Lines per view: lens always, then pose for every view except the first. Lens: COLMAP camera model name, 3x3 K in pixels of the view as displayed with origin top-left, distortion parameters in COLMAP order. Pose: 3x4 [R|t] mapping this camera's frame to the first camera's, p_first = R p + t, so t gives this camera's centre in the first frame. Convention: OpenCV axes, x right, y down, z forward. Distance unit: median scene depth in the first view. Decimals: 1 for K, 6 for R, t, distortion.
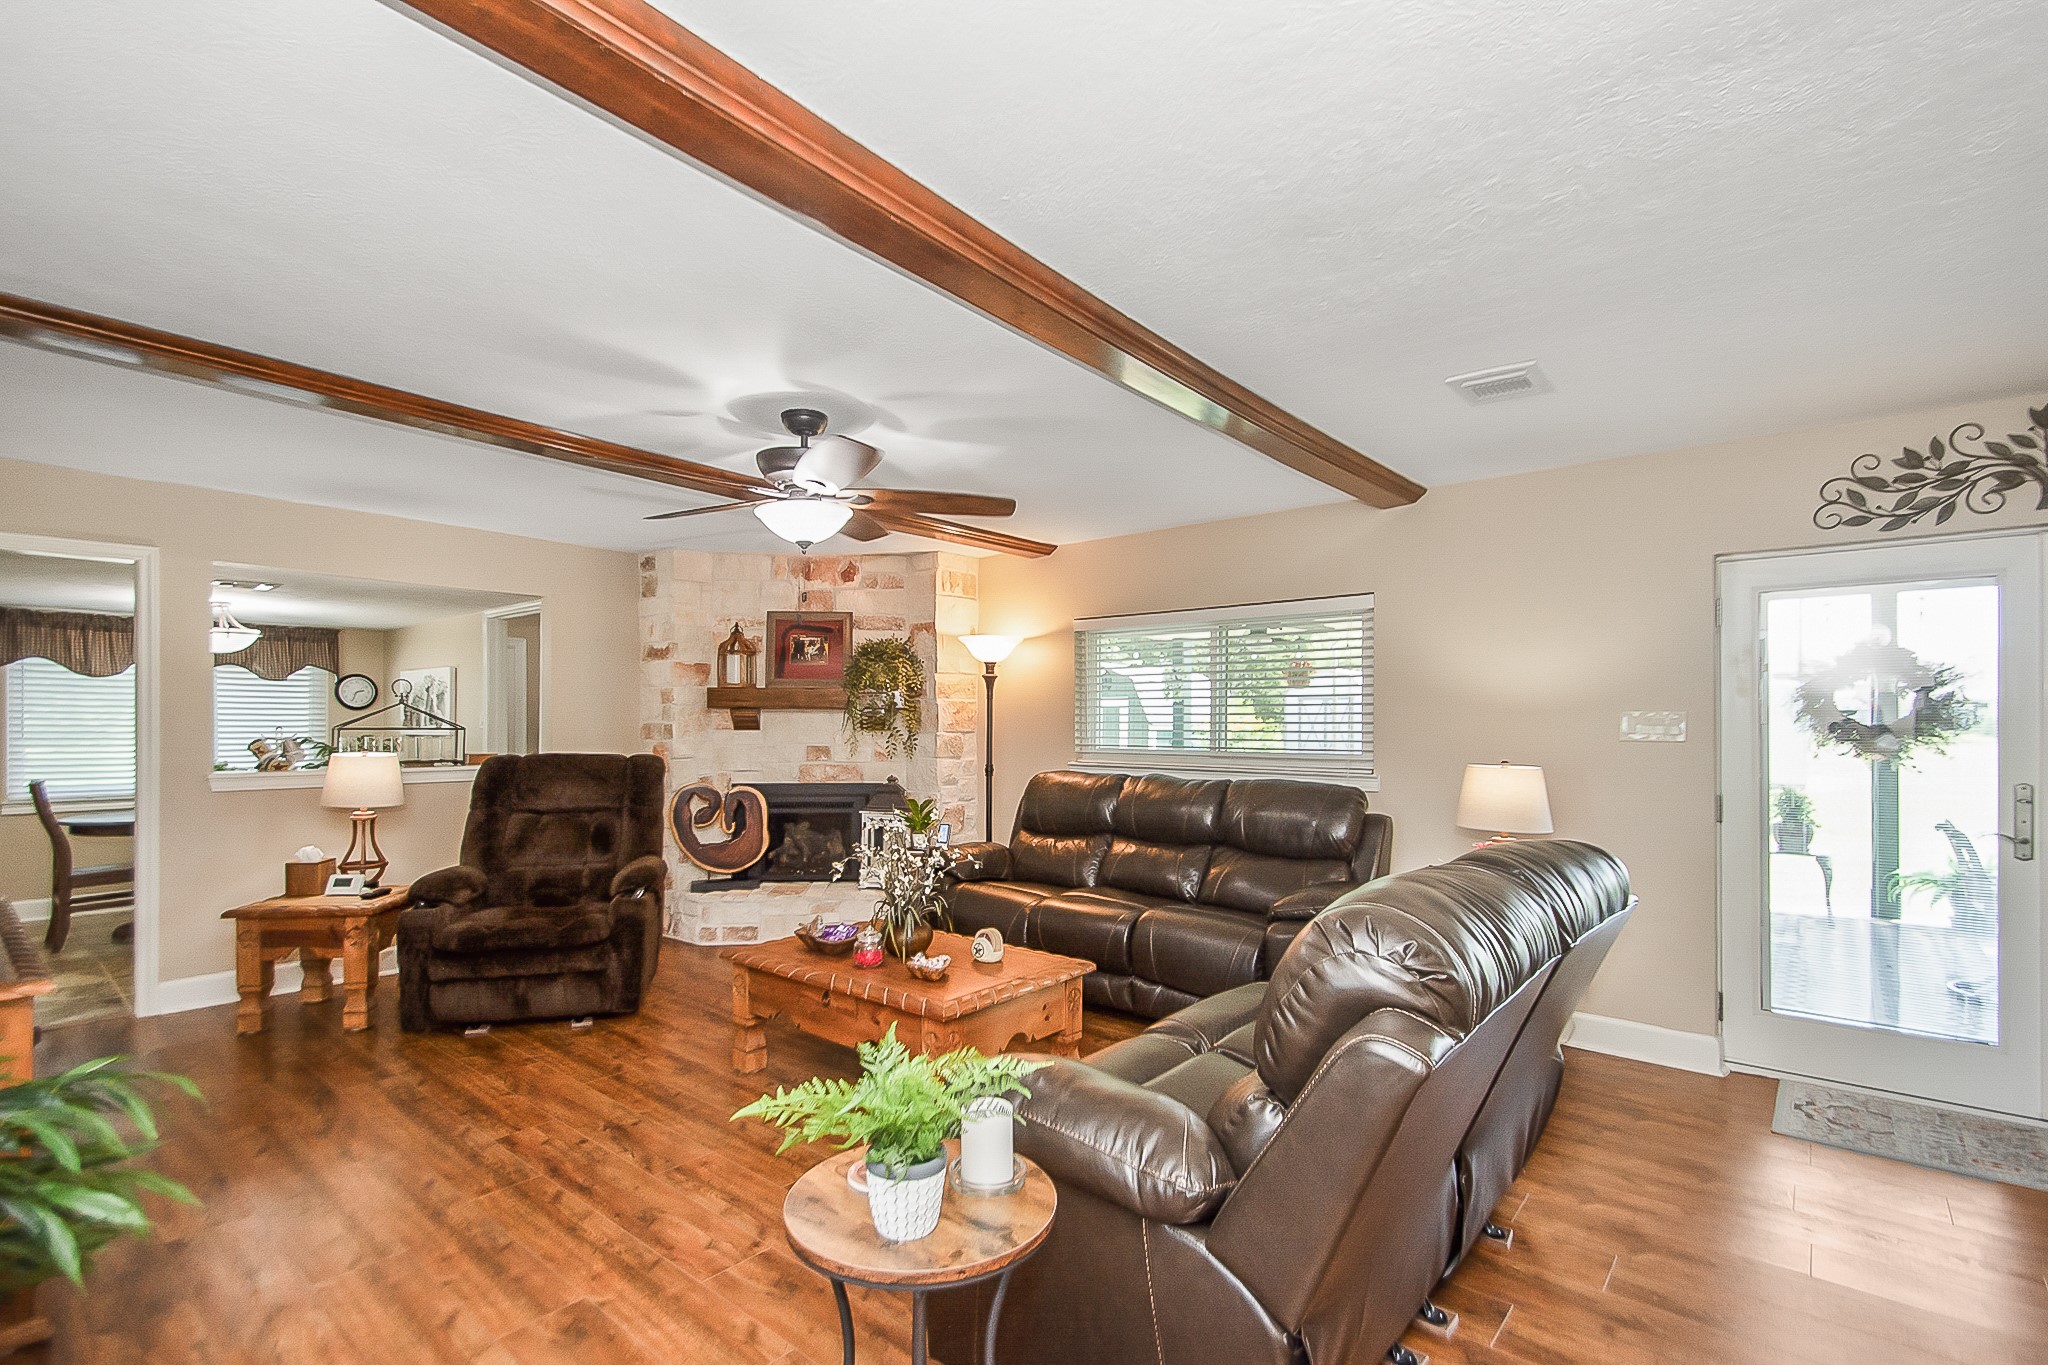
lens RADIAL K [[900.5, 0, 1021.2], [0, 900.5, 728.2], [0, 0, 1]] dist [-0.000879, -0.000723]
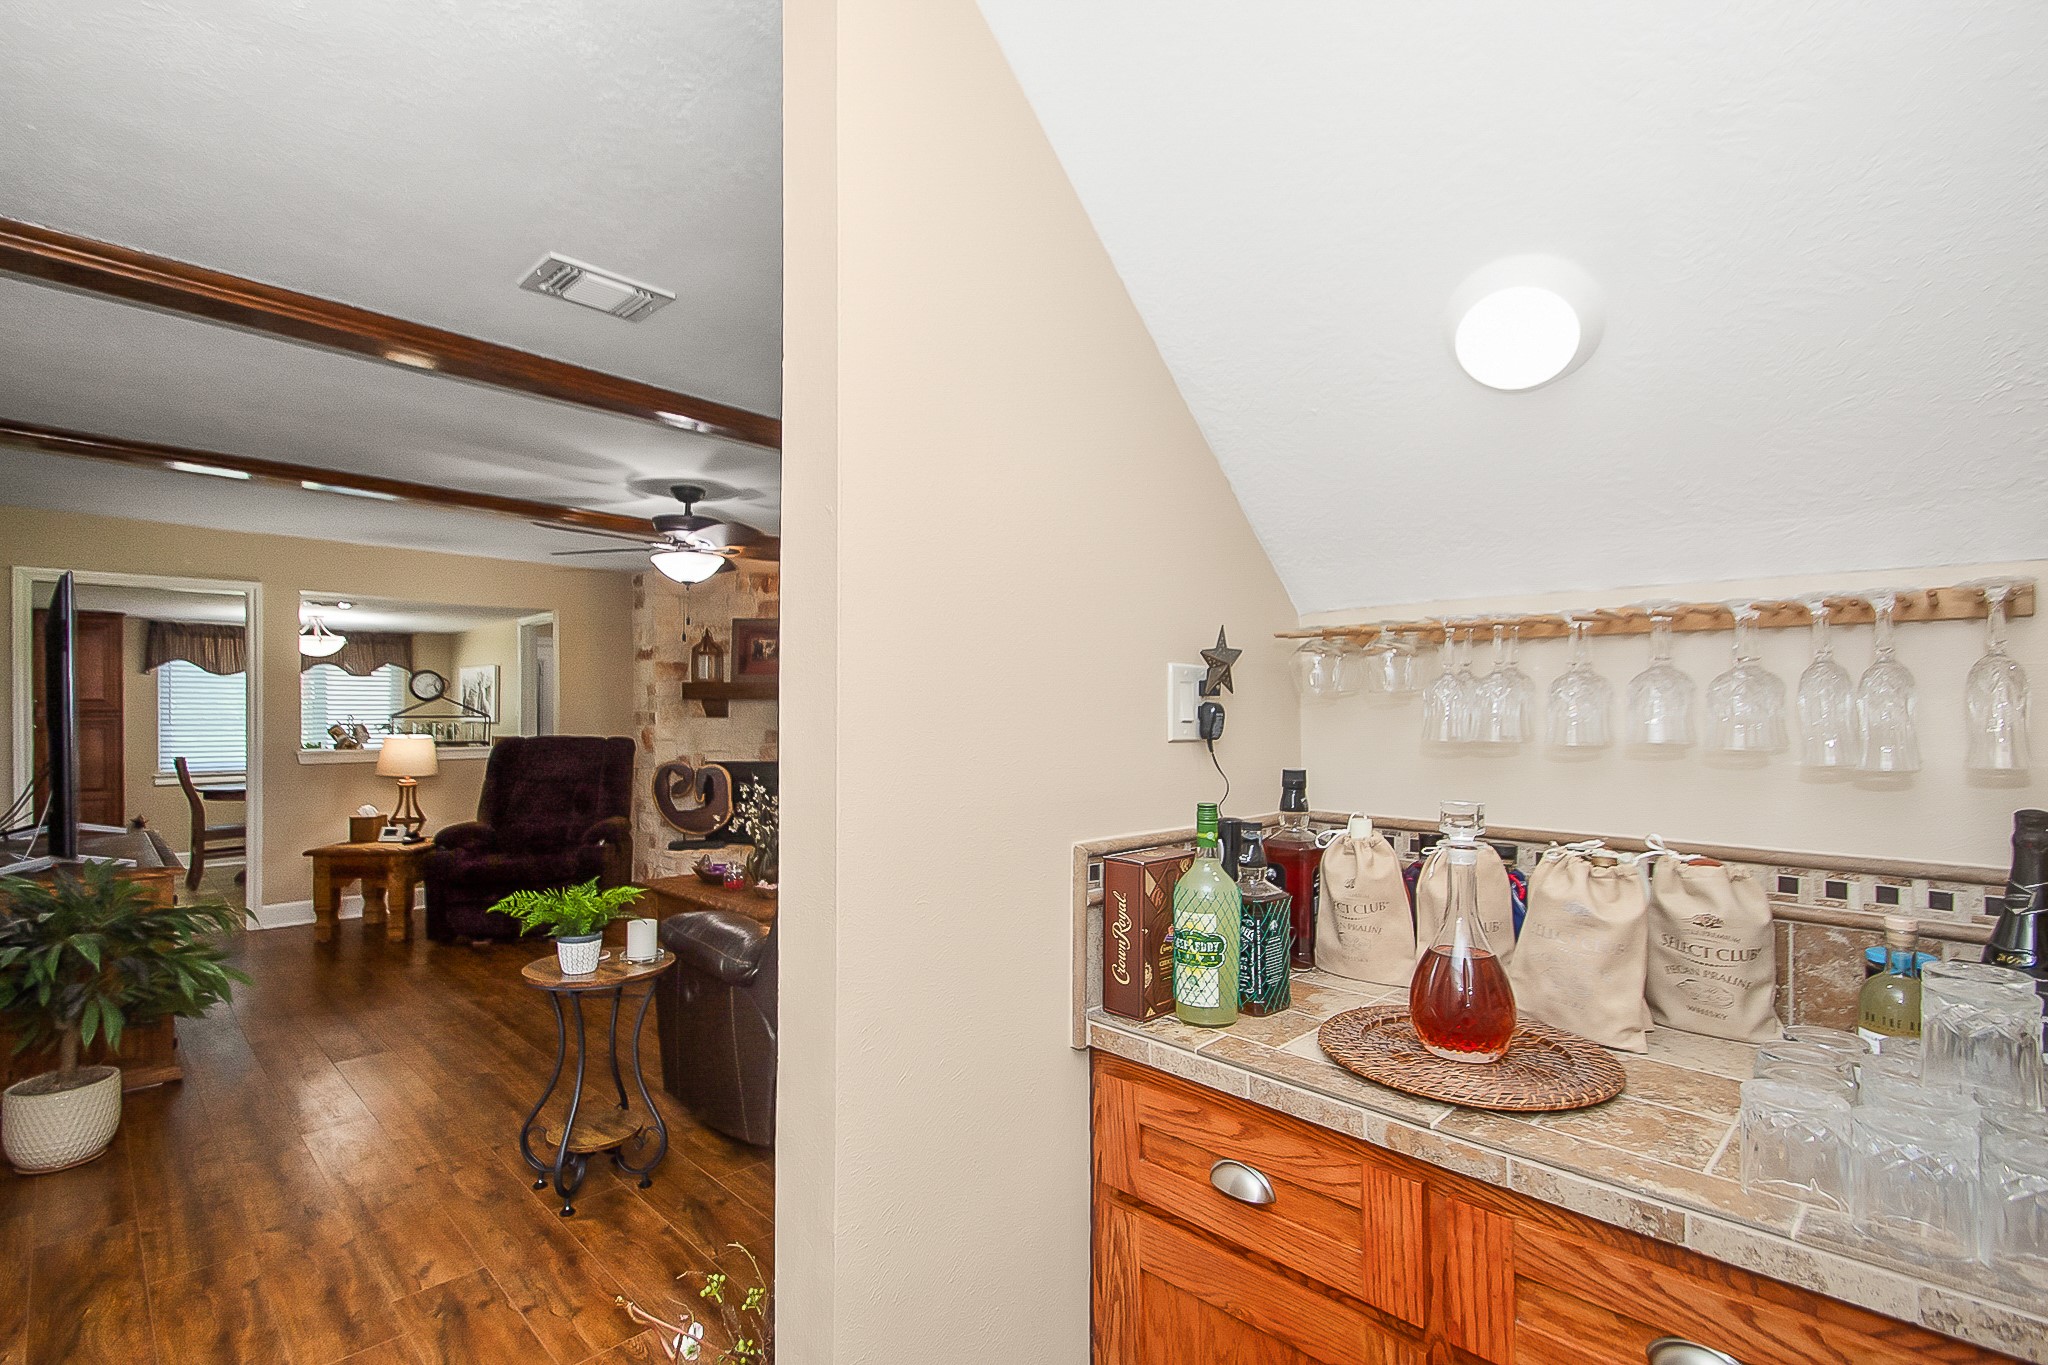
lens RADIAL K [[932.6, 0, 1025.1], [0, 932.6, 714.9], [0, 0, 1]] dist [0.005331, 0.000161]
pose [[0.995166, -0.001153, -0.098200, 0.263759], [0.001204, 0.999999, 0.000459, -0.001539], [0.098199, -0.000575, 0.995167, -0.237321]]
